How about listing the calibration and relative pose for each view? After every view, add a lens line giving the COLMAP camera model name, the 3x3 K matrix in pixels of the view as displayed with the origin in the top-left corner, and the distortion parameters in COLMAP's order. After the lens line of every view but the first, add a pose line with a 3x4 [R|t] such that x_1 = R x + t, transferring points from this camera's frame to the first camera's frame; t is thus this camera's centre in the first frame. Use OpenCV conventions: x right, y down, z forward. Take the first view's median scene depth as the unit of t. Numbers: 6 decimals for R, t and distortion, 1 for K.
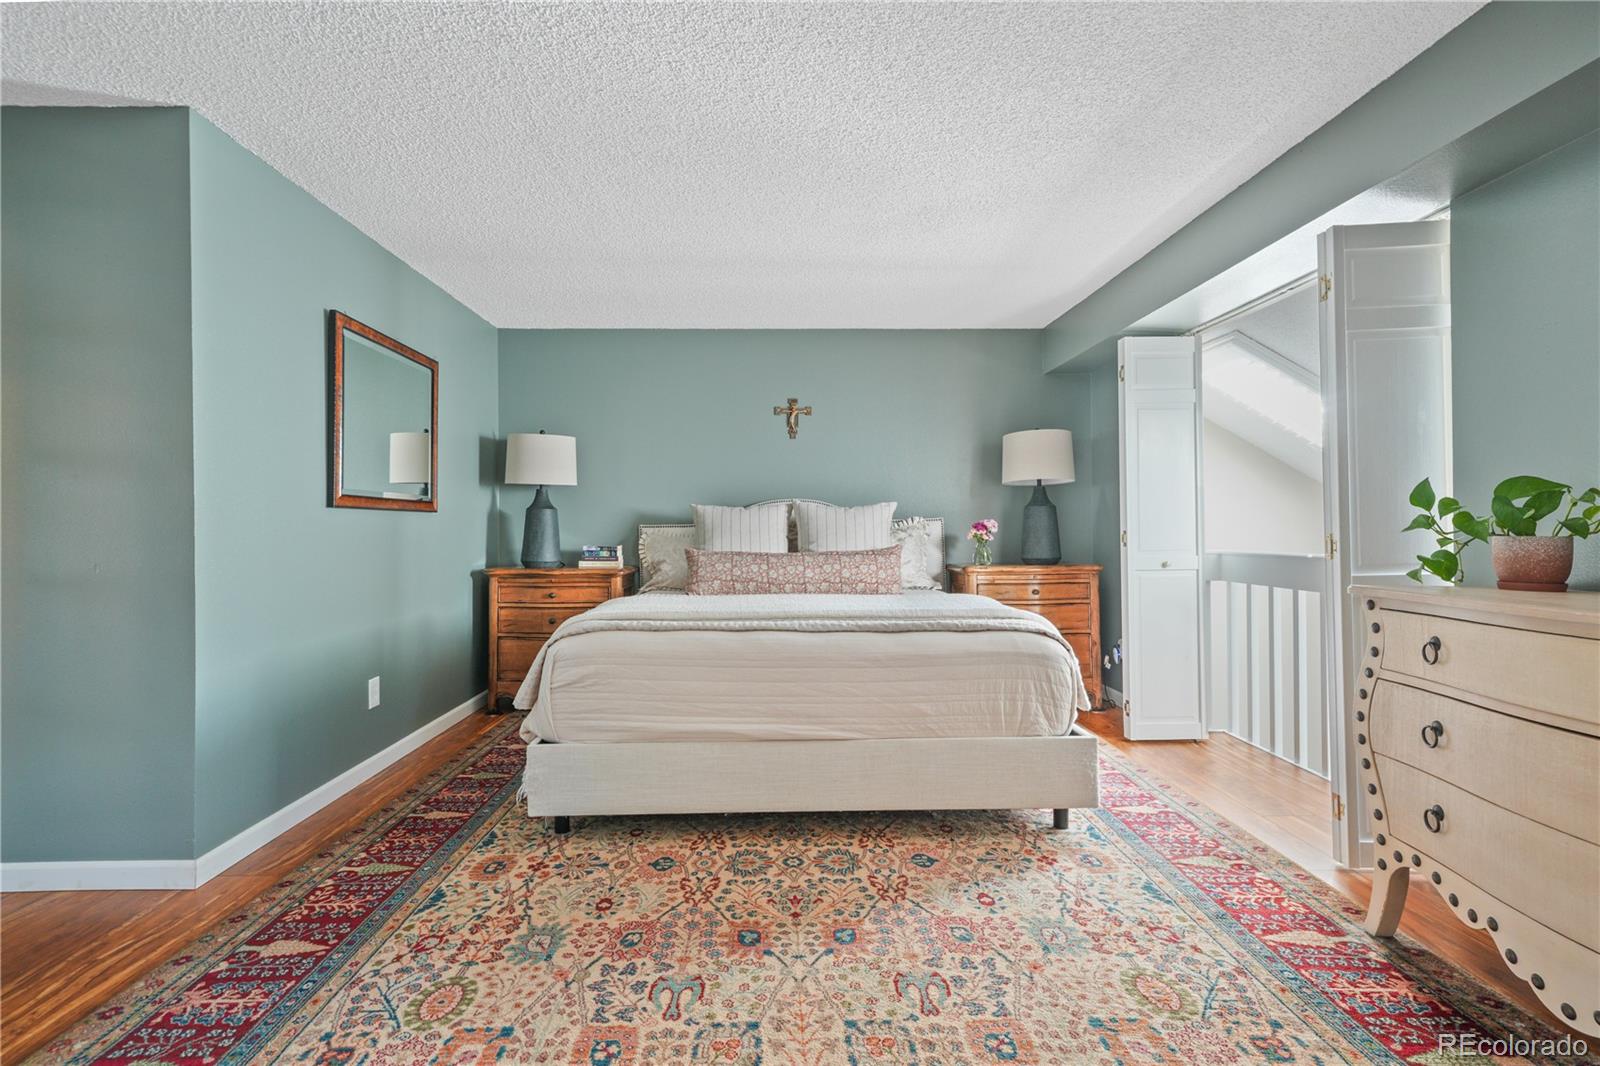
lens RADIAL K [[747.1, 0, 786.0], [0, 747.1, 531.3], [0, 0, 1]] dist [0.008236, 0.001460]
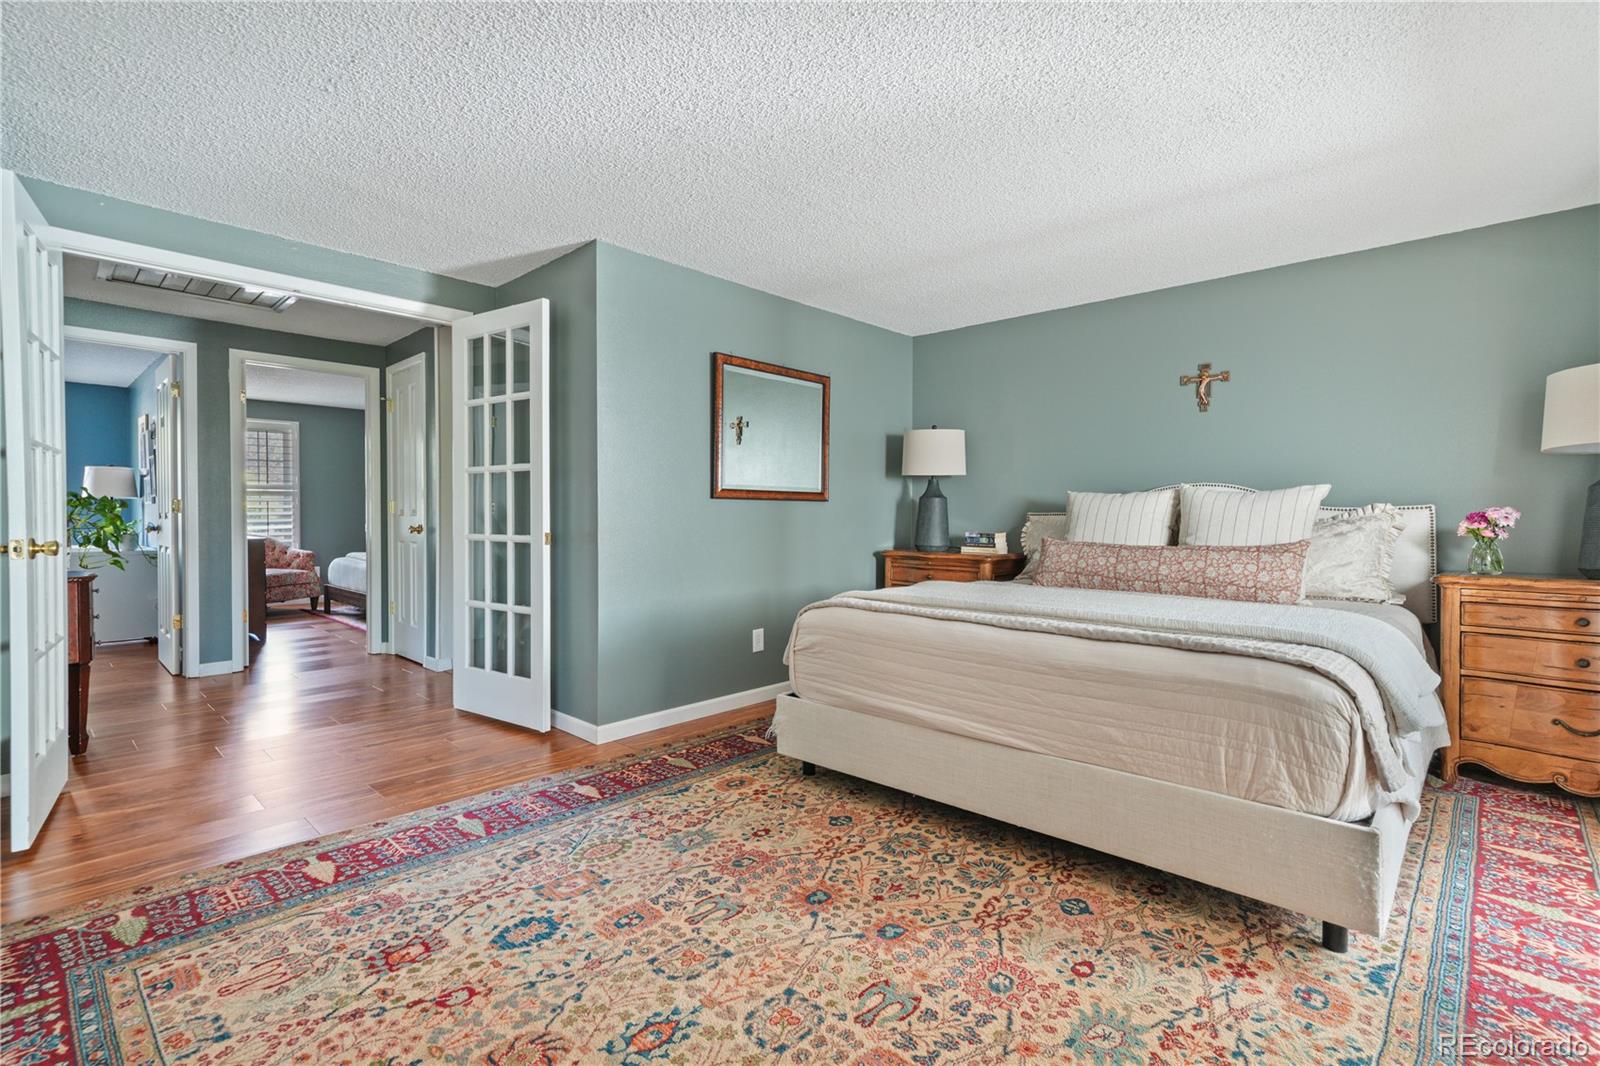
lens RADIAL K [[728.0, 0, 807.0], [0, 728.0, 533.9], [0, 0, 1]] dist [0.006922, 0.002065]
pose [[0.731277, 0.024856, -0.681628, 0.478903], [-0.010666, 0.999630, 0.025009, -0.003101], [0.681997, -0.011018, 0.731272, 0.173355]]
